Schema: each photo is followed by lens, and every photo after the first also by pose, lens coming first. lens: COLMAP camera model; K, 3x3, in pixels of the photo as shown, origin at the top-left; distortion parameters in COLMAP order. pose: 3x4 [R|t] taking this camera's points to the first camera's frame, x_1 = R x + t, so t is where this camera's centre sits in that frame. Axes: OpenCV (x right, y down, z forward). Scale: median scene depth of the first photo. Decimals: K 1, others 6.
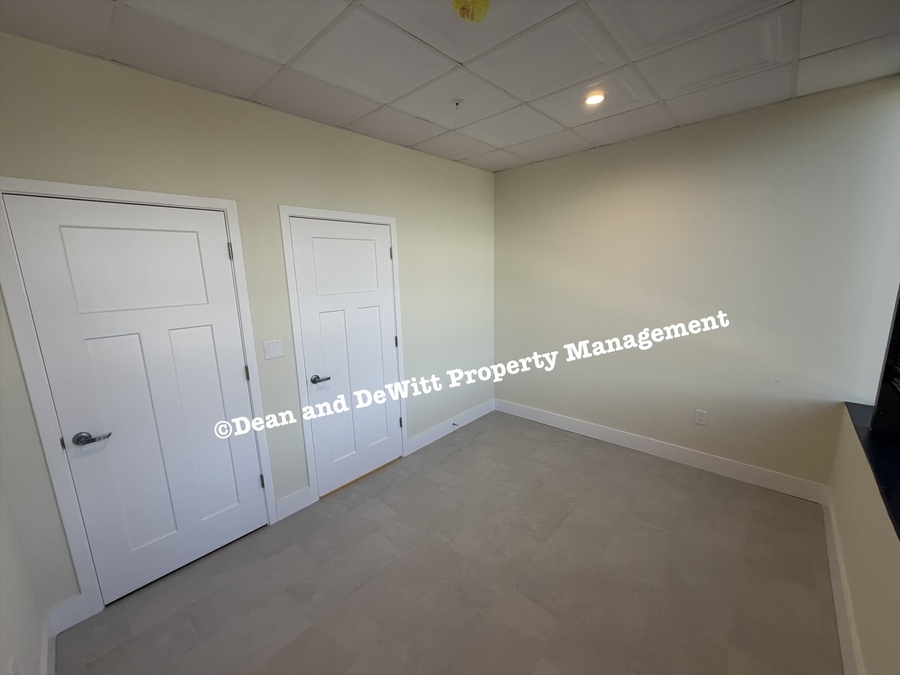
lens RADIAL K [[359.0, 0, 453.2], [0, 359.0, 337.2], [0, 0, 1]] dist [0.001427, -0.000461]
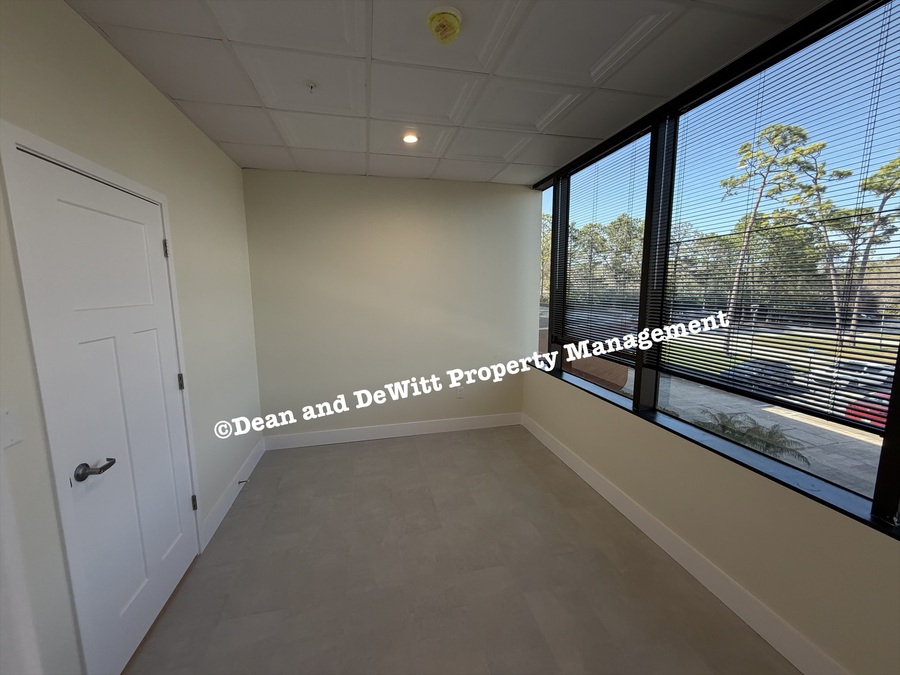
lens RADIAL K [[359.0, 0, 446.4], [0, 359.0, 335.9], [0, 0, 1]] dist [0.001427, -0.000461]
pose [[0.568366, -0.085405, 0.818331, -0.484764], [0.144301, 0.989529, 0.003049, -0.002664], [-0.810023, 0.116353, 0.574739, 0.251145]]
